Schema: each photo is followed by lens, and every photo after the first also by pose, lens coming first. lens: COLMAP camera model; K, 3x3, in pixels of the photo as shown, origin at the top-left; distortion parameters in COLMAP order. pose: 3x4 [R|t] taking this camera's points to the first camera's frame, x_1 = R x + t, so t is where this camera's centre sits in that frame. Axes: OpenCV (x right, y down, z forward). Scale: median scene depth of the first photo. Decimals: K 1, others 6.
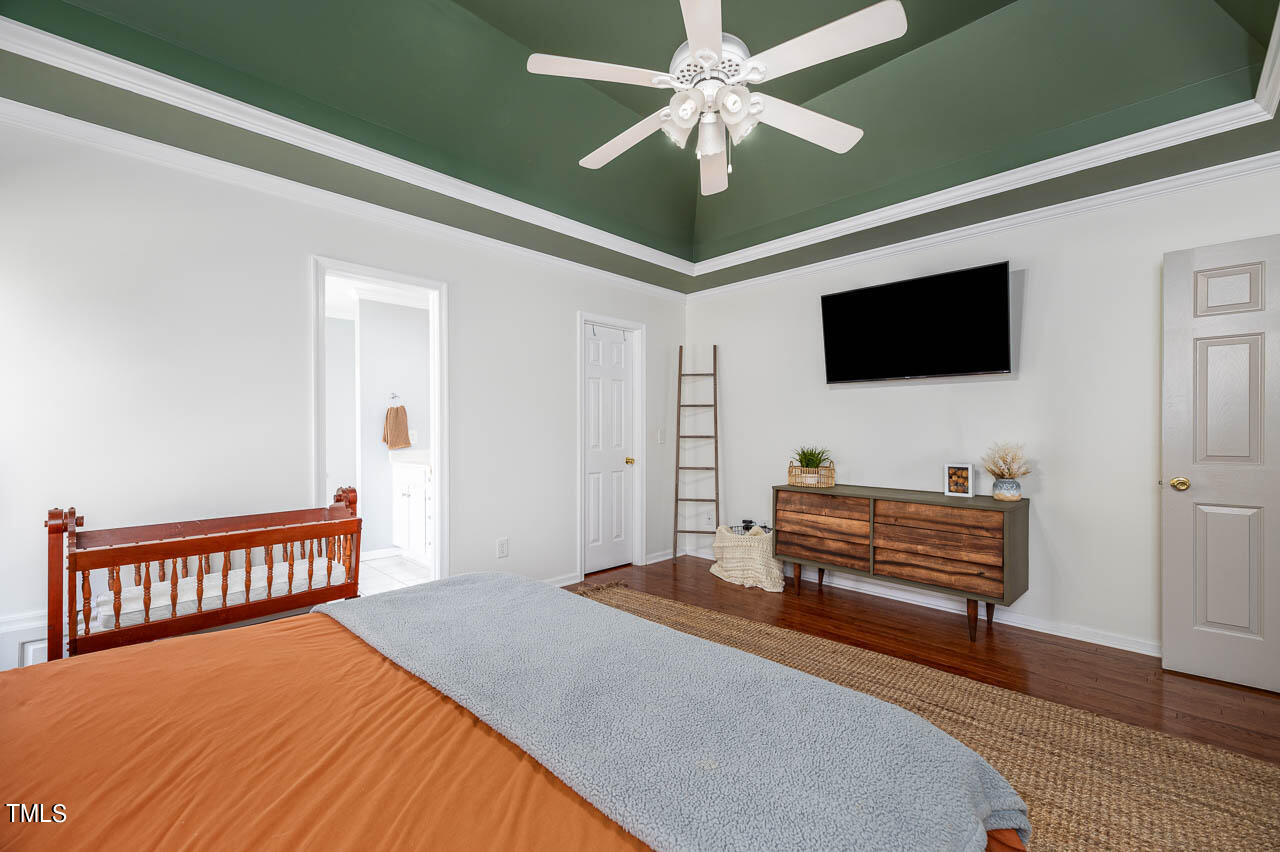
lens RADIAL K [[535.7, 0, 641.7], [0, 535.7, 432.8], [0, 0, 1]] dist [0.000044, -0.000049]
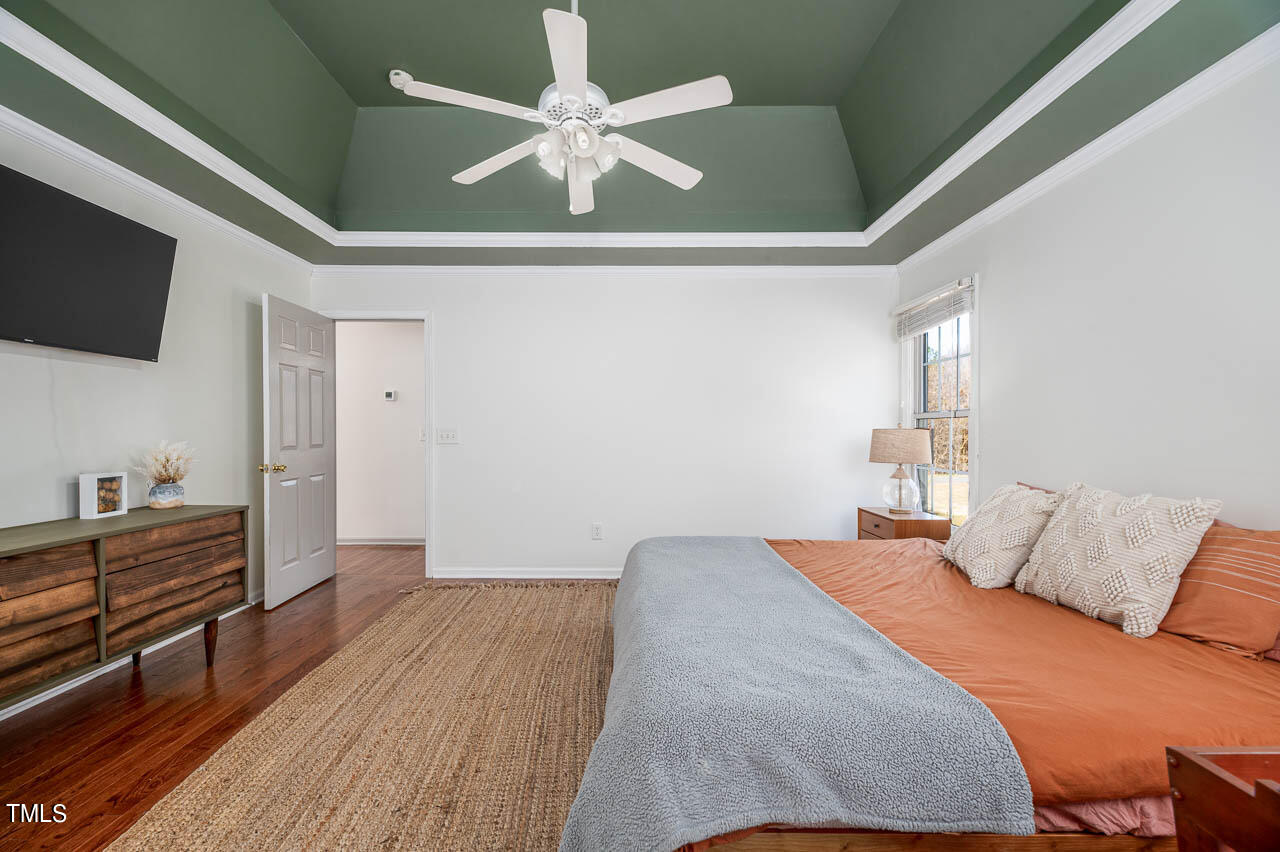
lens RADIAL K [[509.4, 0, 637.8], [0, 509.4, 426.9], [0, 0, 1]] dist [0.000426, 0.000056]
pose [[-0.713114, 0.001821, 0.701046, -0.450254], [0.001321, 0.999998, -0.001254, -0.004259], [-0.701047, 0.000032, -0.713115, 1.040487]]
